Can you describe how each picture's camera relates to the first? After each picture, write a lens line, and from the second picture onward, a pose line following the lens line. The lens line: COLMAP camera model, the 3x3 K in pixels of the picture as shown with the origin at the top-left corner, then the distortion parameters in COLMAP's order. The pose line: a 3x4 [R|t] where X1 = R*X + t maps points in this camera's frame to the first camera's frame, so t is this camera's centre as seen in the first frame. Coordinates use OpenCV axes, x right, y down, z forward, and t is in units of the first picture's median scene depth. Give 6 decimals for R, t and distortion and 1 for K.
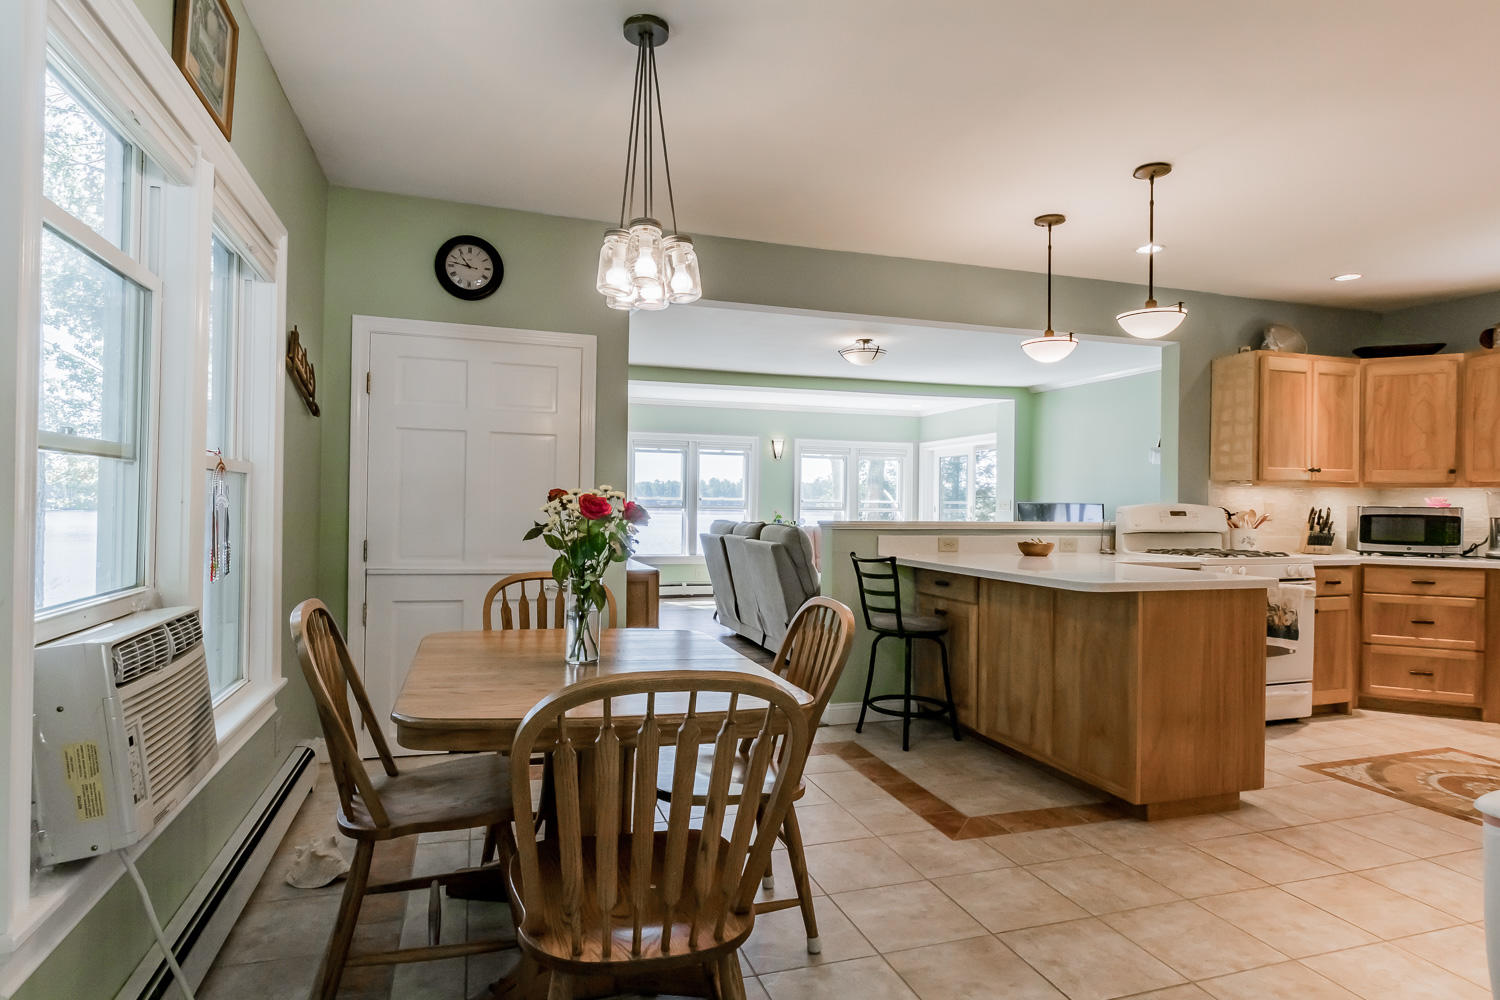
lens RADIAL K [[706.3, 0, 749.7], [0, 706.3, 486.8], [0, 0, 1]] dist [-0.004810, -0.001048]
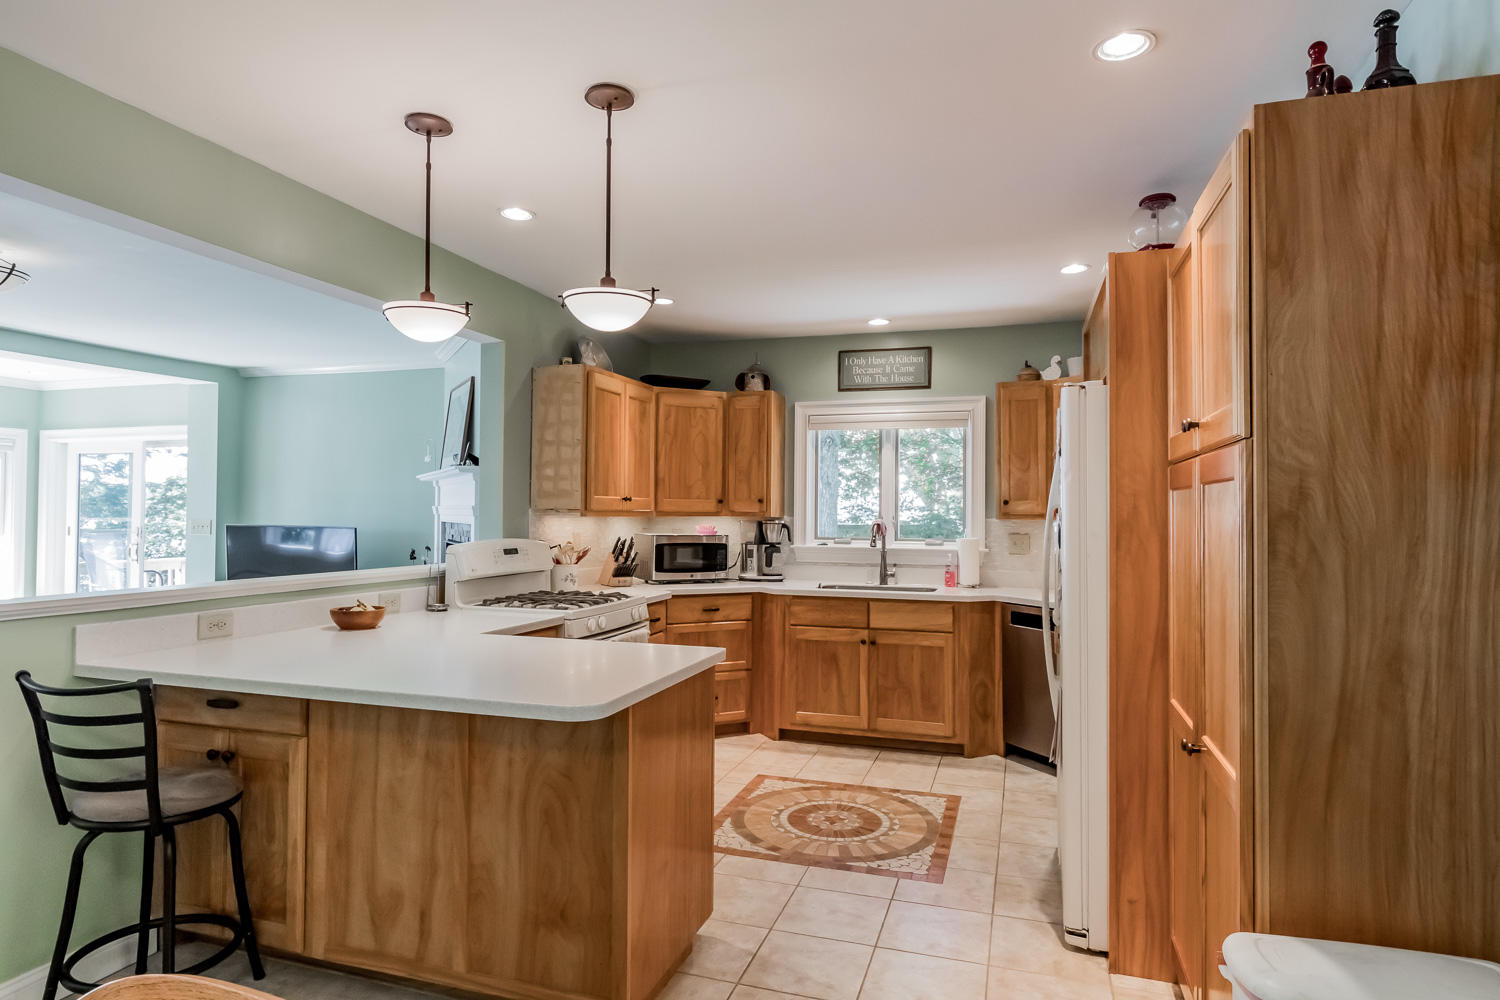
lens RADIAL K [[860.9, 0, 750.0], [0, 860.9, 500.0], [0, 0, 1]] dist [0.000810, 0.001588]
pose [[0.604592, 0.009201, 0.796482, -0.017057], [-0.008491, 0.999951, -0.005106, -0.019088], [-0.796490, -0.003676, 0.604640, 0.183022]]
